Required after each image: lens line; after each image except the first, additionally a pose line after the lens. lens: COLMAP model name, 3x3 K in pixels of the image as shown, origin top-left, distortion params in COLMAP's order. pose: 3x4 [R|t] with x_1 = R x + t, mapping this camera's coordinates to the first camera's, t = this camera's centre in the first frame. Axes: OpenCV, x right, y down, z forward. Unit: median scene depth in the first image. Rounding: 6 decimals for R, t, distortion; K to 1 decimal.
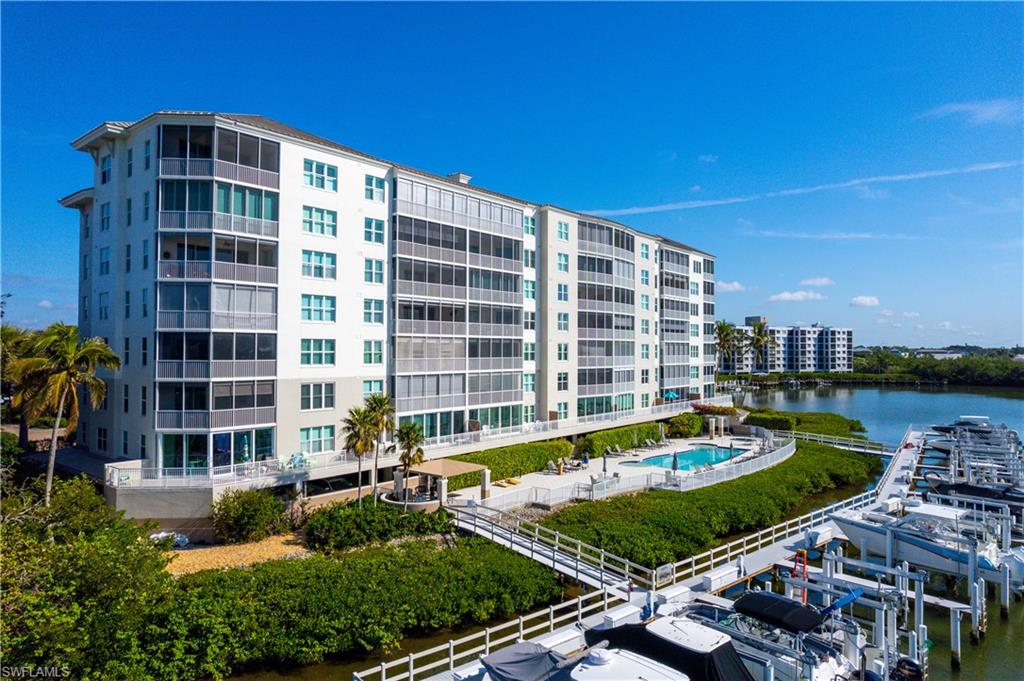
lens RADIAL K [[652.7, 0, 534.7], [0, 652.7, 340.2], [0, 0, 1]] dist [-0.000570, -0.000554]
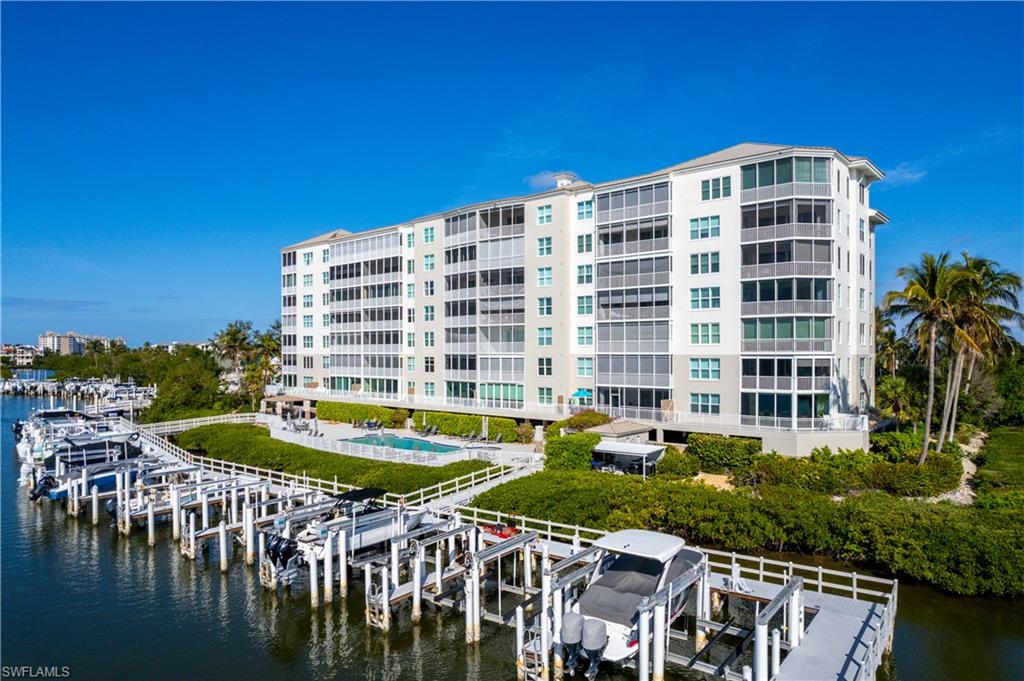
lens RADIAL K [[652.7, 0, 534.7], [0, 652.7, 340.2], [0, 0, 1]] dist [-0.000570, -0.000554]
pose [[-0.039266, -0.002664, -0.999225, 1.207927], [0.031276, 0.999503, -0.003894, 0.030648], [0.998739, -0.031405, -0.039164, 1.239644]]
